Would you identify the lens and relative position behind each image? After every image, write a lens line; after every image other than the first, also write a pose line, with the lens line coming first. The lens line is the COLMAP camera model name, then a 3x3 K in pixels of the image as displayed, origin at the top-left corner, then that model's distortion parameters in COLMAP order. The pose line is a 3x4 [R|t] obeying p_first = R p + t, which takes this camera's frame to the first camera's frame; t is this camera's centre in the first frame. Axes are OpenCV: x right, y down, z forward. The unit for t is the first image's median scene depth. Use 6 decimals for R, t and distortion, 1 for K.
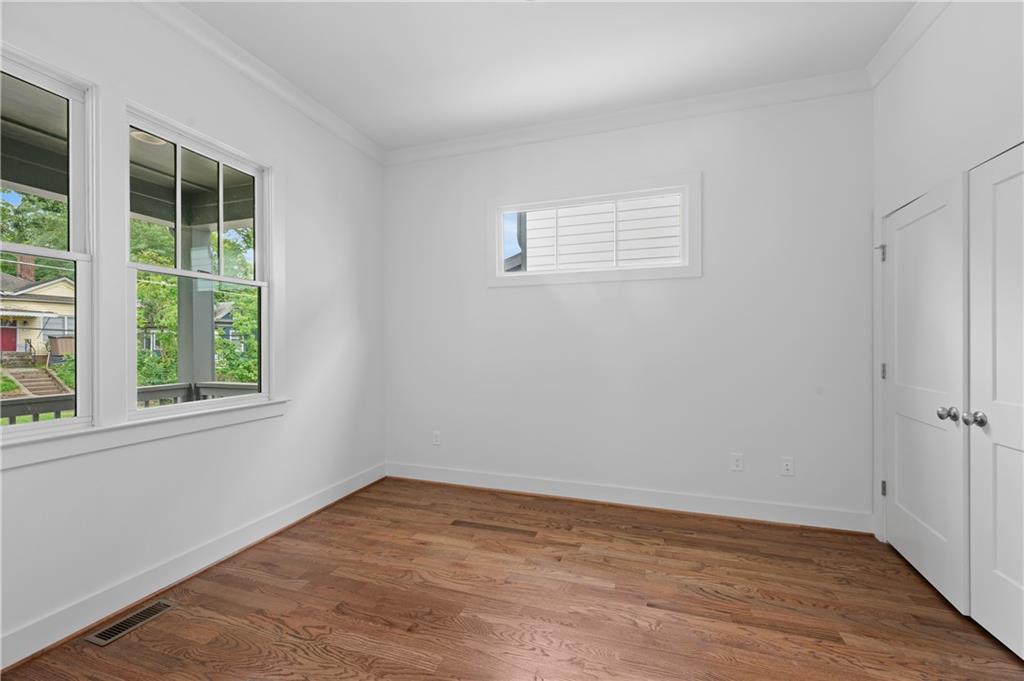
lens RADIAL K [[407.7, 0, 520.7], [0, 407.7, 340.7], [0, 0, 1]] dist [-0.007300, -0.000102]
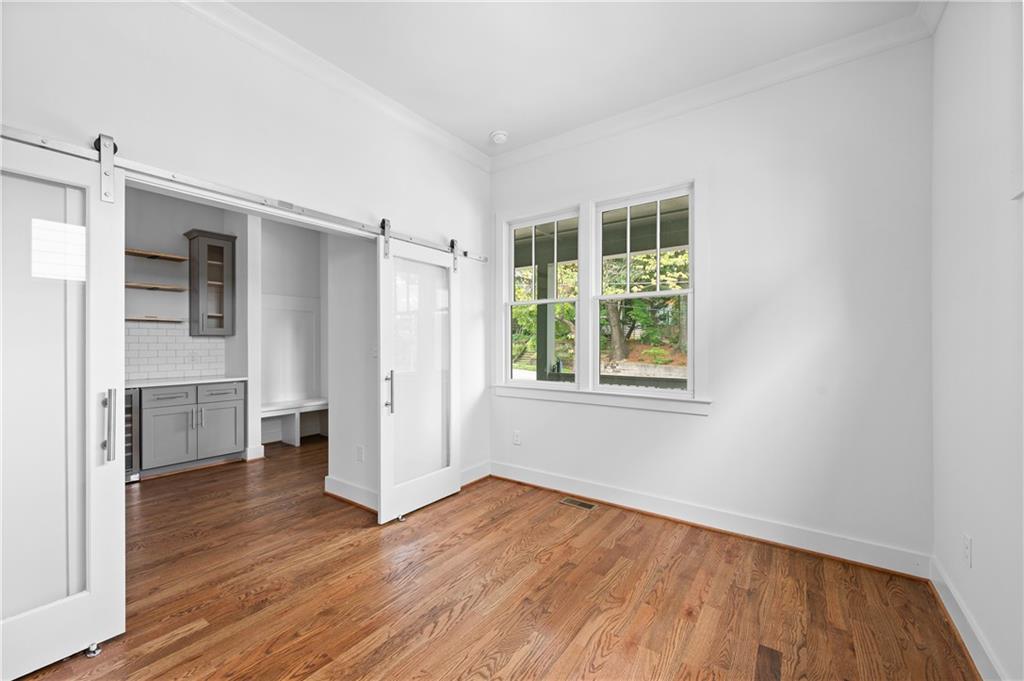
lens RADIAL K [[407.7, 0, 520.6], [0, 407.7, 341.6], [0, 0, 1]] dist [-0.007300, -0.000102]
pose [[-0.303706, 0.000338, -0.952766, 0.622419], [0.003174, 0.999995, -0.000657, -0.004464], [0.952761, -0.003224, -0.303705, 1.019212]]
